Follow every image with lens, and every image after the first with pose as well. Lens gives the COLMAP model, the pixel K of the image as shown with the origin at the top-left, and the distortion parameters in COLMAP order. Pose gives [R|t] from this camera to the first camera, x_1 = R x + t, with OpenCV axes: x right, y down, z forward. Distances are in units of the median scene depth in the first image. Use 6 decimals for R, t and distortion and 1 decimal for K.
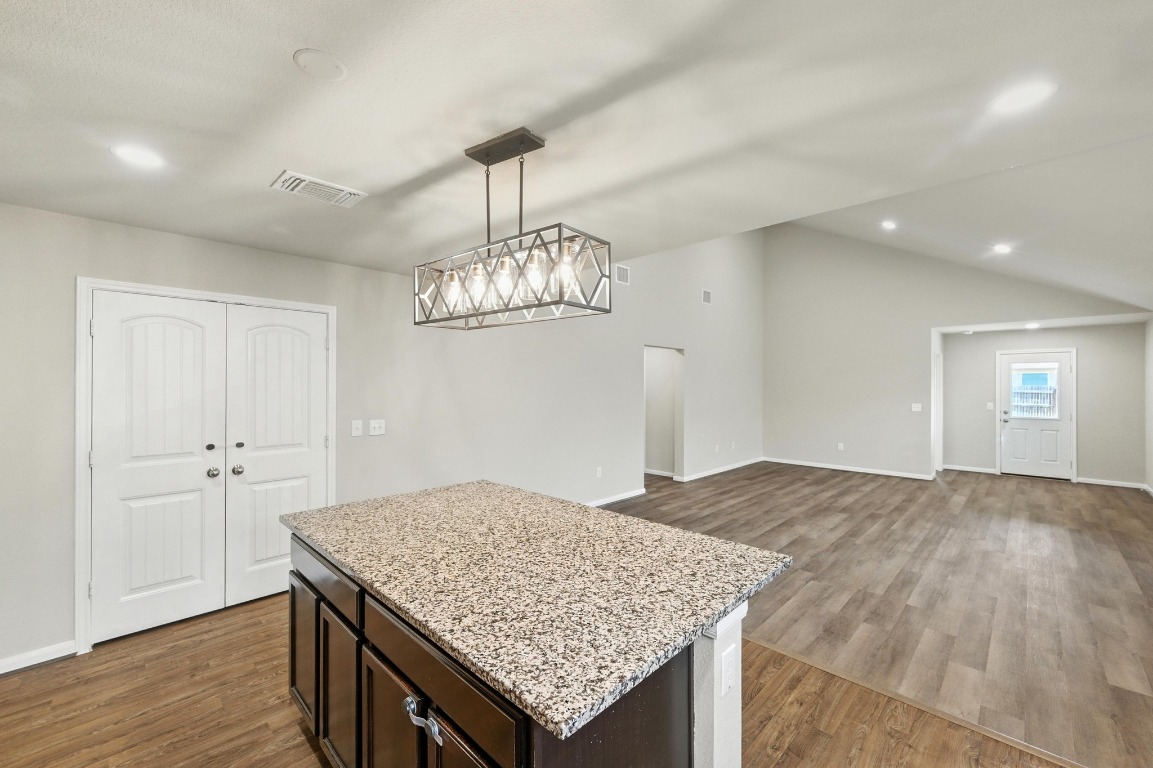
lens RADIAL K [[459.6, 0, 577.3], [0, 459.6, 385.8], [0, 0, 1]] dist [0.006950, -0.000810]
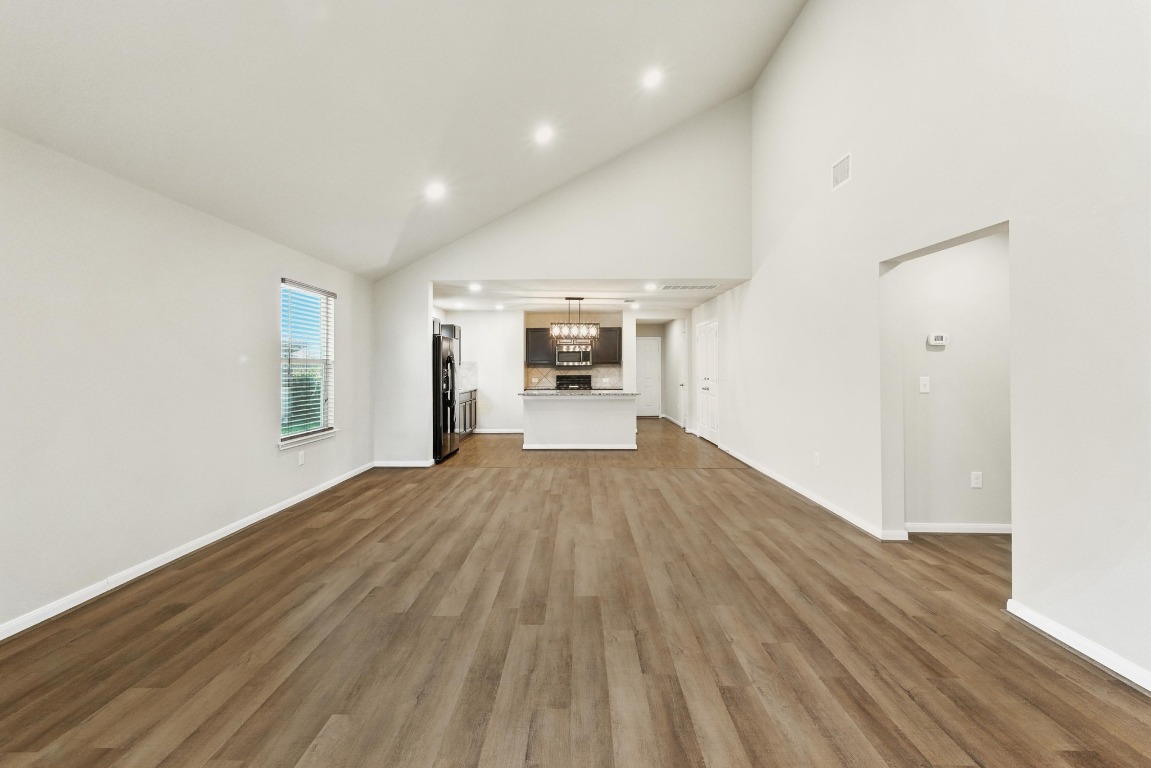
lens RADIAL K [[458.8, 0, 574.9], [0, 458.8, 372.6], [0, 0, 1]] dist [0.006950, -0.000810]
pose [[-0.720315, 0.000110, -0.693647, 0.869244], [-0.001622, 0.999997, 0.001843, 0.040401], [0.693646, 0.002452, -0.720312, 1.263577]]
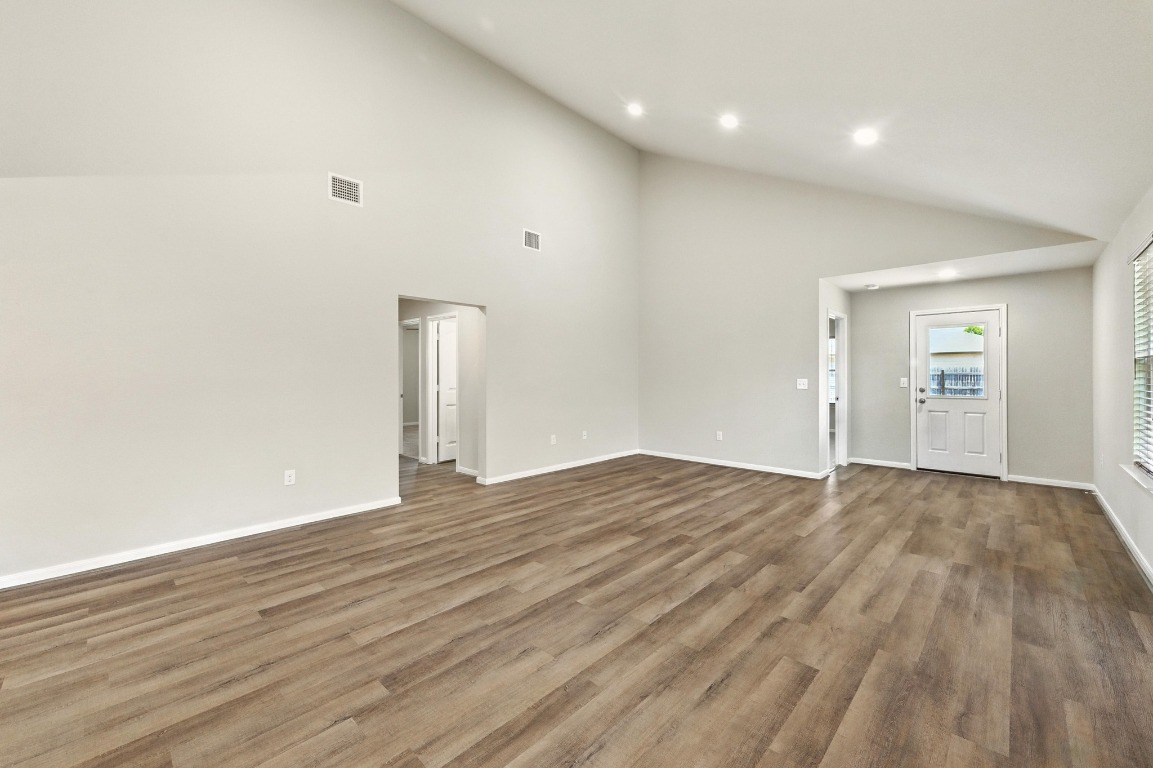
lens RADIAL K [[459.6, 0, 574.3], [0, 459.6, 377.2], [0, 0, 1]] dist [0.006950, -0.000810]
pose [[0.999929, -0.004626, 0.011027, 0.455146], [0.004559, 0.999971, 0.006091, 0.038523], [-0.011054, -0.006040, 0.999921, 0.316602]]
